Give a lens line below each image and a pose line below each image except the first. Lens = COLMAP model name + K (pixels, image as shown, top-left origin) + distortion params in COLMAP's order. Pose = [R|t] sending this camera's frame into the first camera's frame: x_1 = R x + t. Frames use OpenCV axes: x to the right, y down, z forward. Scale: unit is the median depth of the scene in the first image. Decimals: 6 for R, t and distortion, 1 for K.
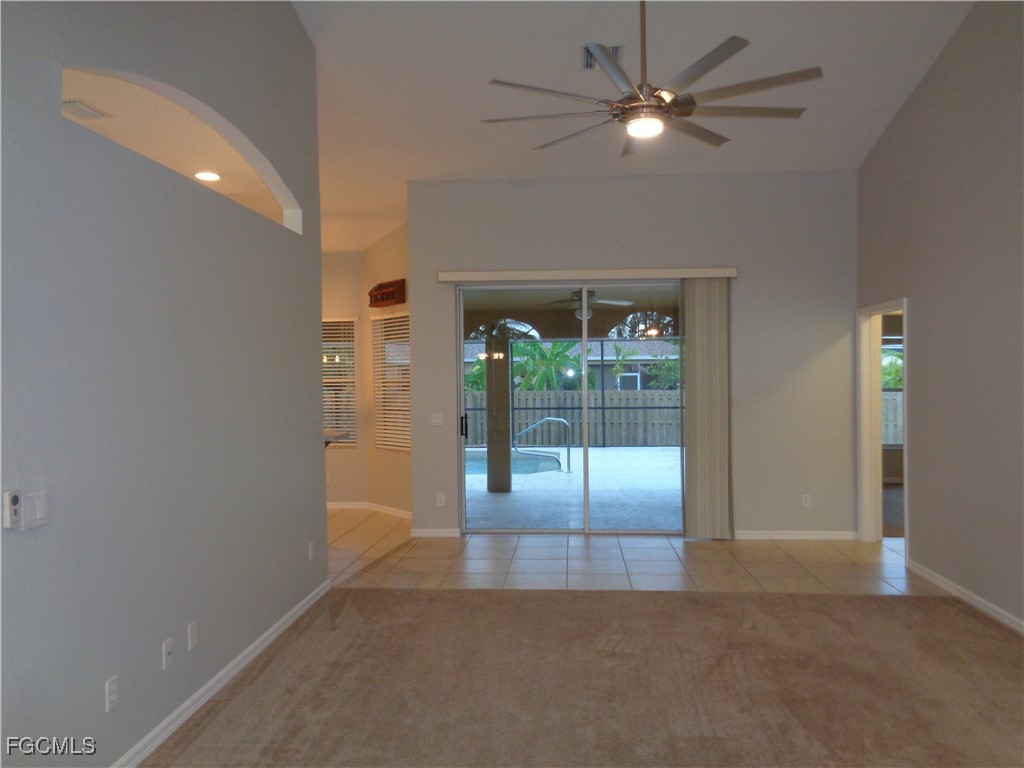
lens RADIAL K [[782.5, 0, 510.4], [0, 782.5, 380.3], [0, 0, 1]] dist [0.031287, 0.003888]
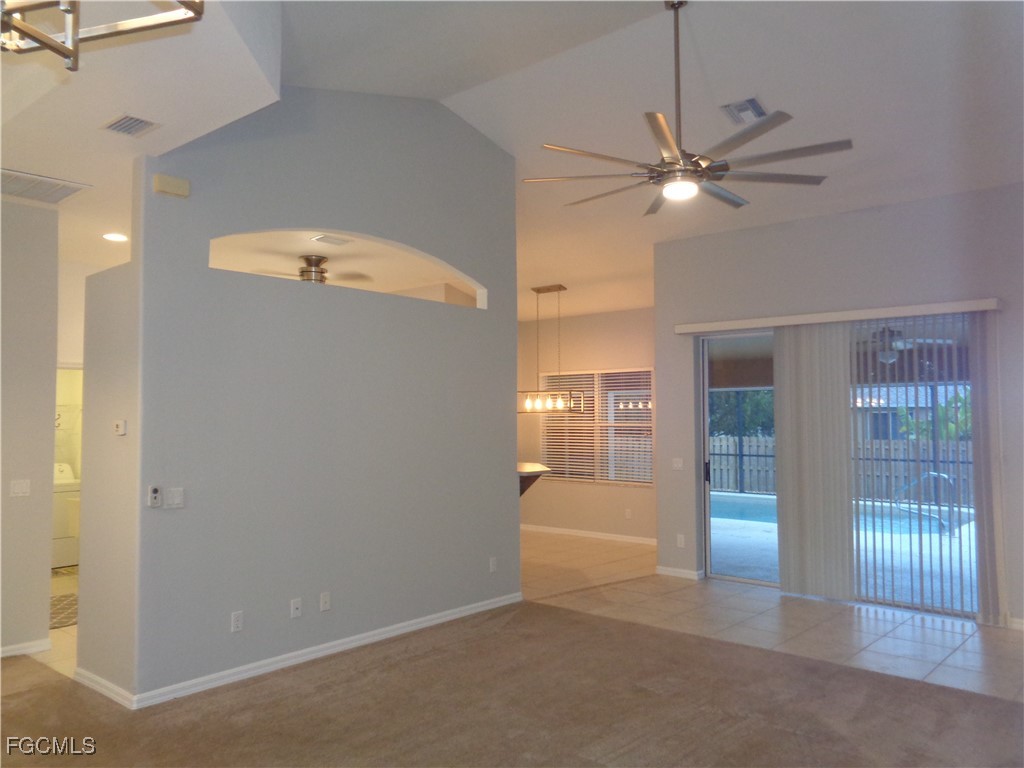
lens RADIAL K [[777.6, 0, 512.3], [0, 777.6, 378.4], [0, 0, 1]] dist [0.018623, 0.001050]
pose [[0.803459, -0.018921, -0.595060, 0.560294], [-0.014922, 0.998541, -0.051899, -0.011291], [0.595173, 0.050578, 0.802004, 0.033191]]
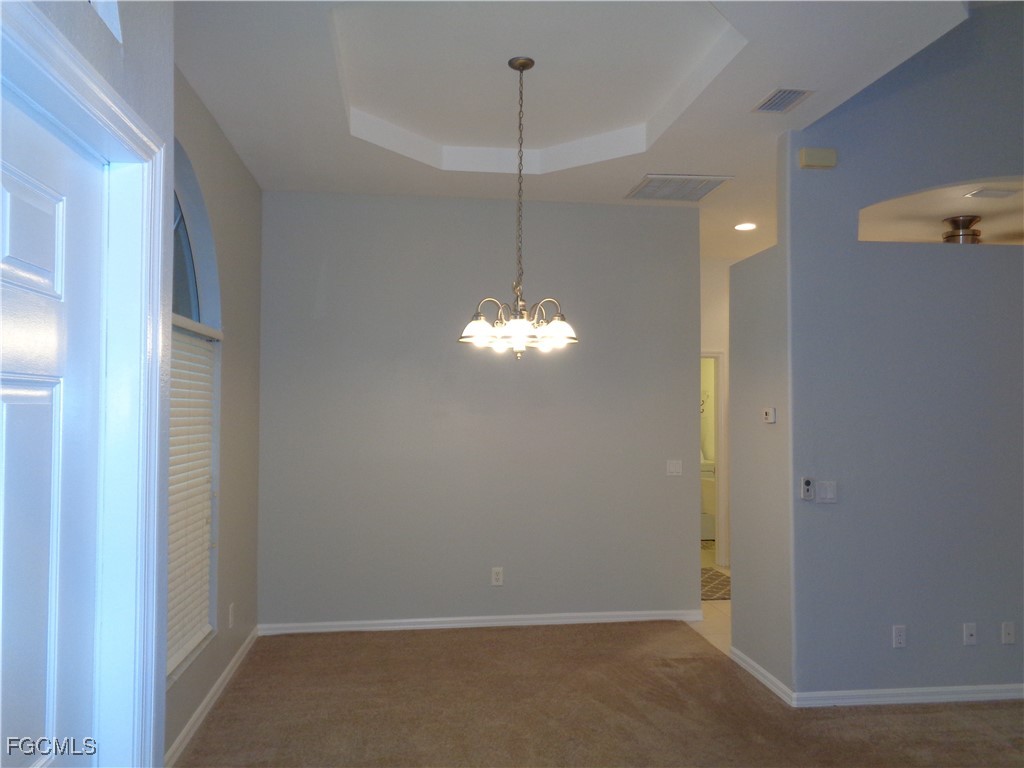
lens RADIAL K [[769.4, 0, 511.0], [0, 769.4, 380.6], [0, 0, 1]] dist [0.006558, 0.001851]
pose [[0.204411, -0.010213, -0.978832, 0.449142], [-0.022840, 0.999624, -0.015200, -0.014271], [0.978619, 0.025463, 0.204101, 0.023444]]
